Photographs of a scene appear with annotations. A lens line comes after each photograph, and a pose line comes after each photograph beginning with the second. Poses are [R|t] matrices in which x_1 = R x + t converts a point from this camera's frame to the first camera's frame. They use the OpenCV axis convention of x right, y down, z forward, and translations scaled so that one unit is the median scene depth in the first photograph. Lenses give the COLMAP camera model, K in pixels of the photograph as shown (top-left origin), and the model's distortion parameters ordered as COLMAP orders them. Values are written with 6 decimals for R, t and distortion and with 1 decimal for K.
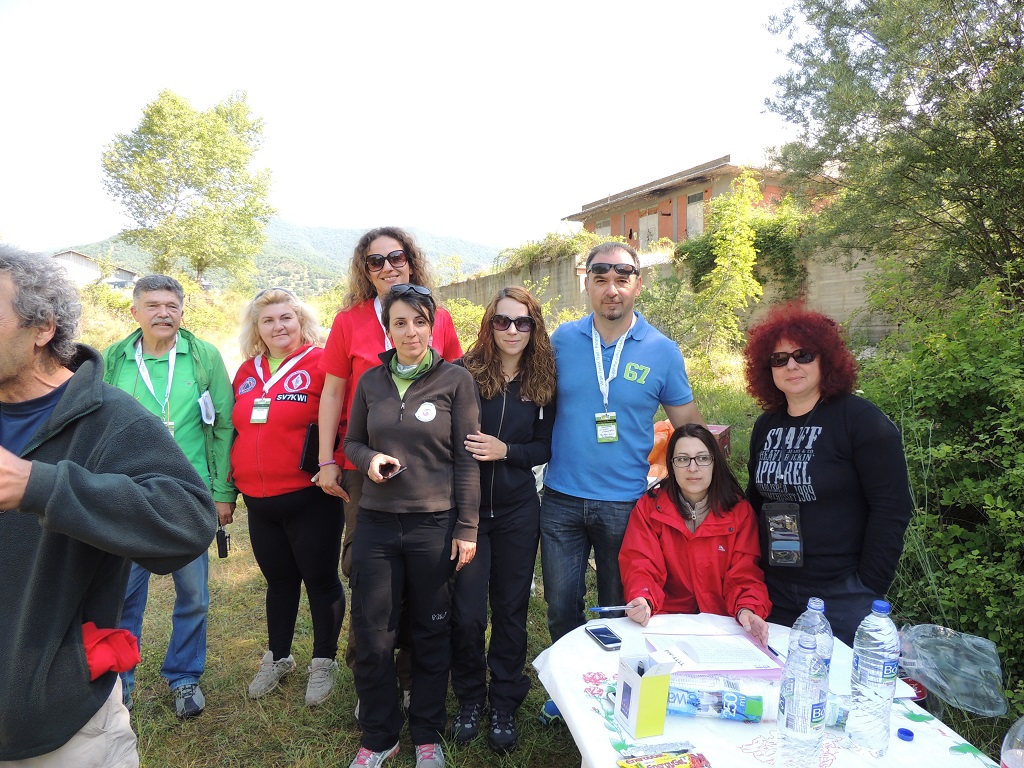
lens RADIAL K [[720.7, 0, 509.3], [0, 720.7, 380.7], [0, 0, 1]] dist [-0.023564, -0.007503]
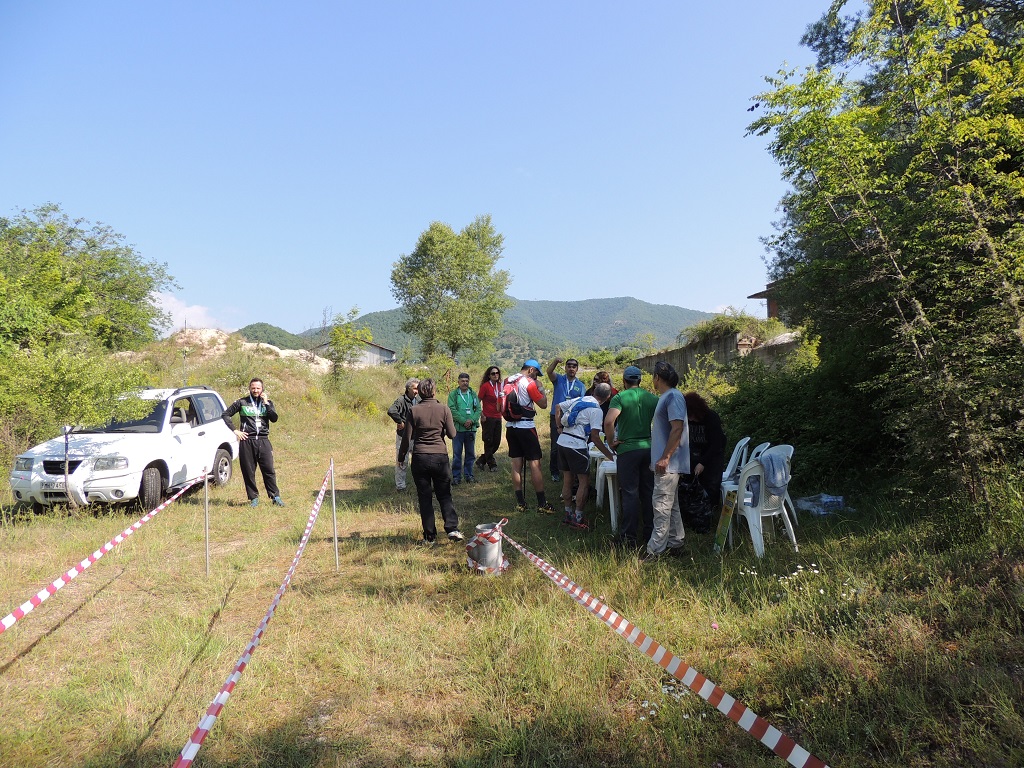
lens RADIAL K [[720.7, 0, 511.4], [0, 720.7, 382.4], [0, 0, 1]] dist [-0.023564, -0.007503]
pose [[0.956941, -0.010866, -0.290080, 0.769560], [-0.016208, 0.995740, -0.090768, 0.319975], [0.289831, 0.091562, 0.952688, -3.098017]]
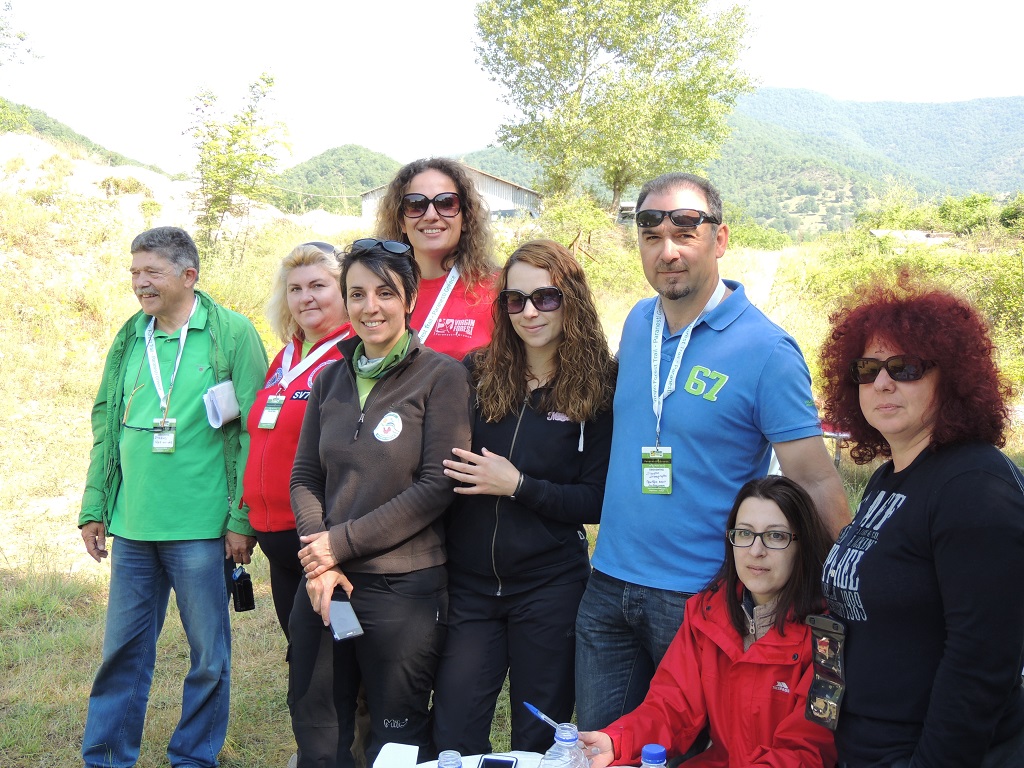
lens RADIAL K [[1349.5, 0, 509.8], [0, 1349.5, 382.4], [0, 0, 1]] dist [-0.058353, 0.000000]
pose [[0.868764, 0.049901, -0.492707, 0.578001], [-0.052263, 0.998593, 0.008984, -0.014070], [0.492462, 0.017945, 0.870149, -0.068095]]
